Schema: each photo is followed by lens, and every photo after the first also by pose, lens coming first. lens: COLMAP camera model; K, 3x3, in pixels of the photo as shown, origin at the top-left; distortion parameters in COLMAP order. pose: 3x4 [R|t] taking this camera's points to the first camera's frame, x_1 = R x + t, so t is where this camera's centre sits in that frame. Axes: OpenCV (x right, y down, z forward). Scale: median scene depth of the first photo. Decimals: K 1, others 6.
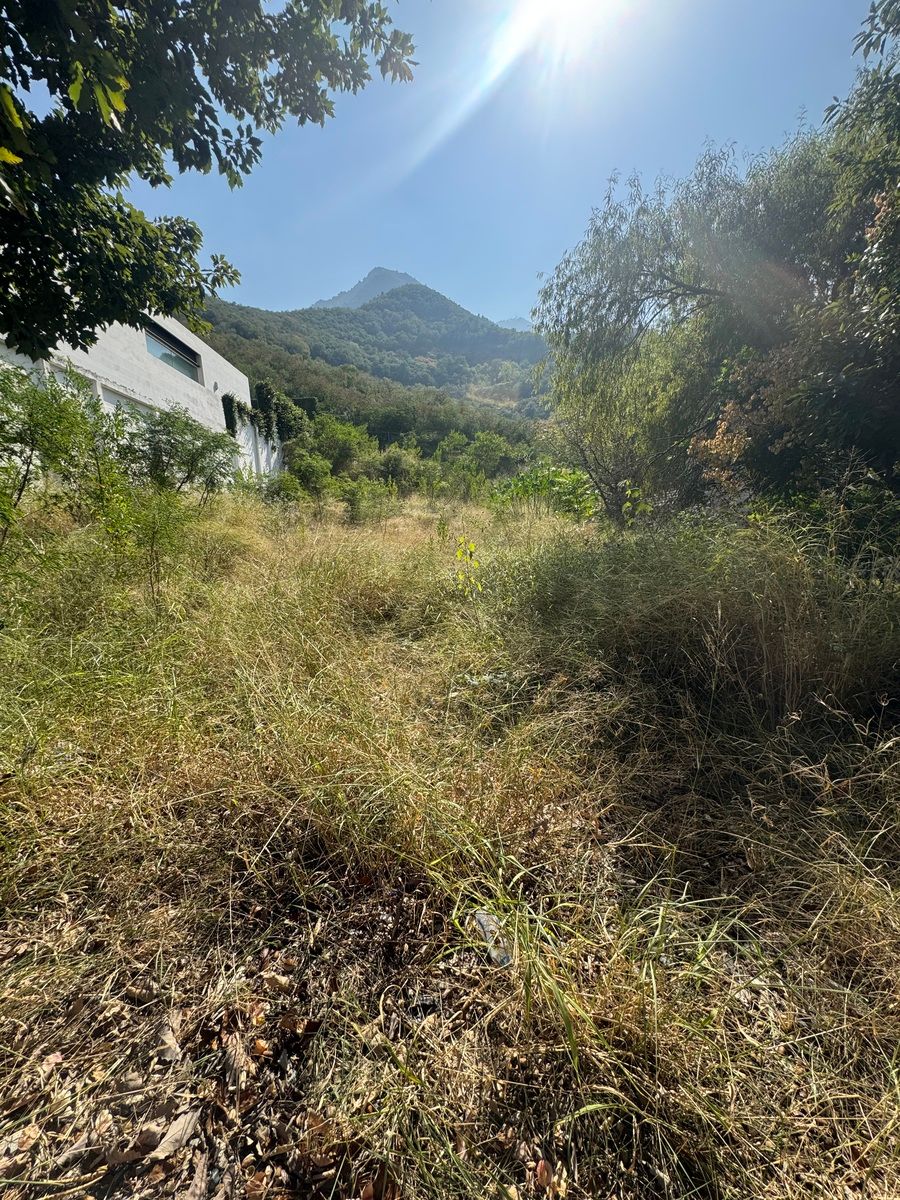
lens RADIAL K [[477.1, 0, 450.0], [0, 477.1, 600.0], [0, 0, 1]] dist [-0.002933, -0.000727]
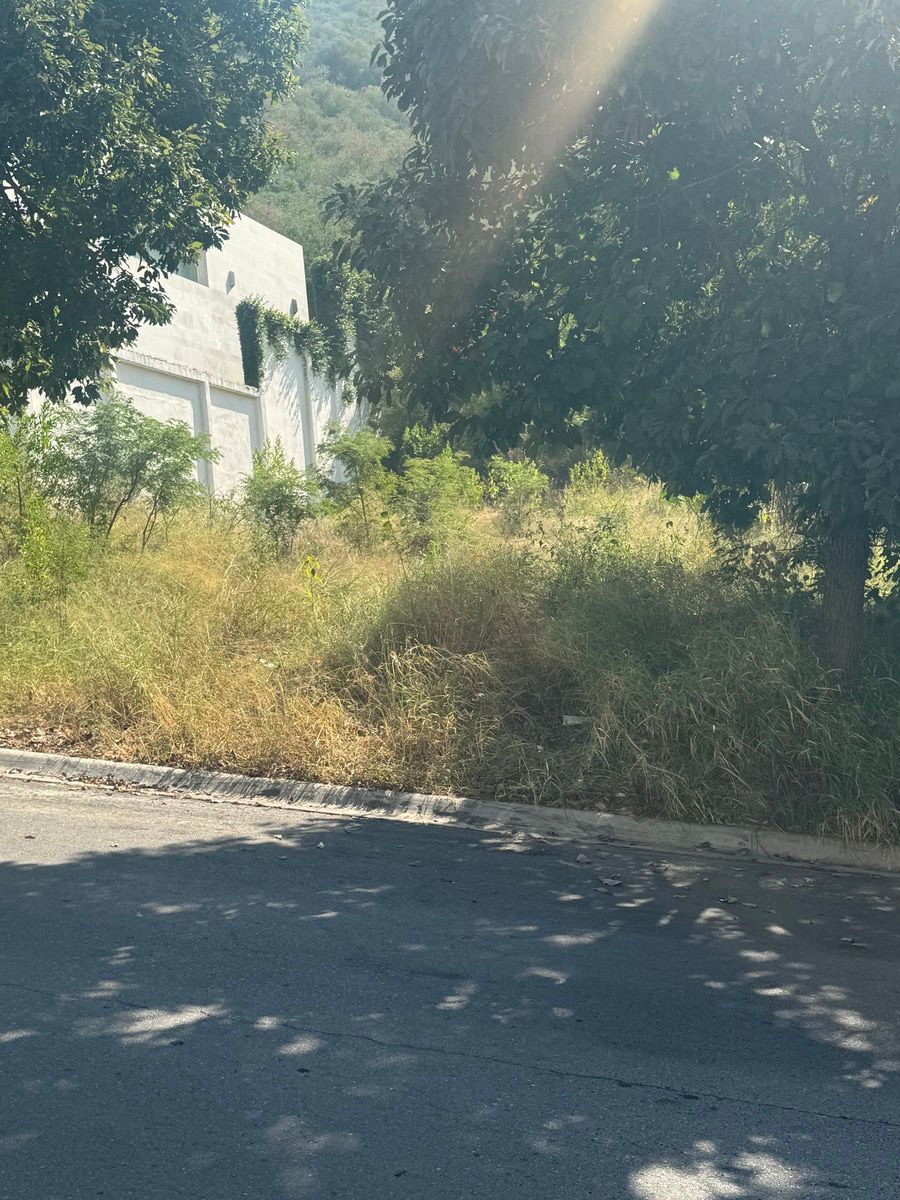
lens RADIAL K [[1461.7, 0, 450.0], [0, 1461.7, 600.0], [0, 0, 1]] dist [0.119160, -0.018078]
pose [[0.944529, -0.022454, -0.327660, 0.179879], [-0.019987, 0.991881, -0.125590, 0.047856], [0.327820, 0.125172, 0.936411, -0.254163]]
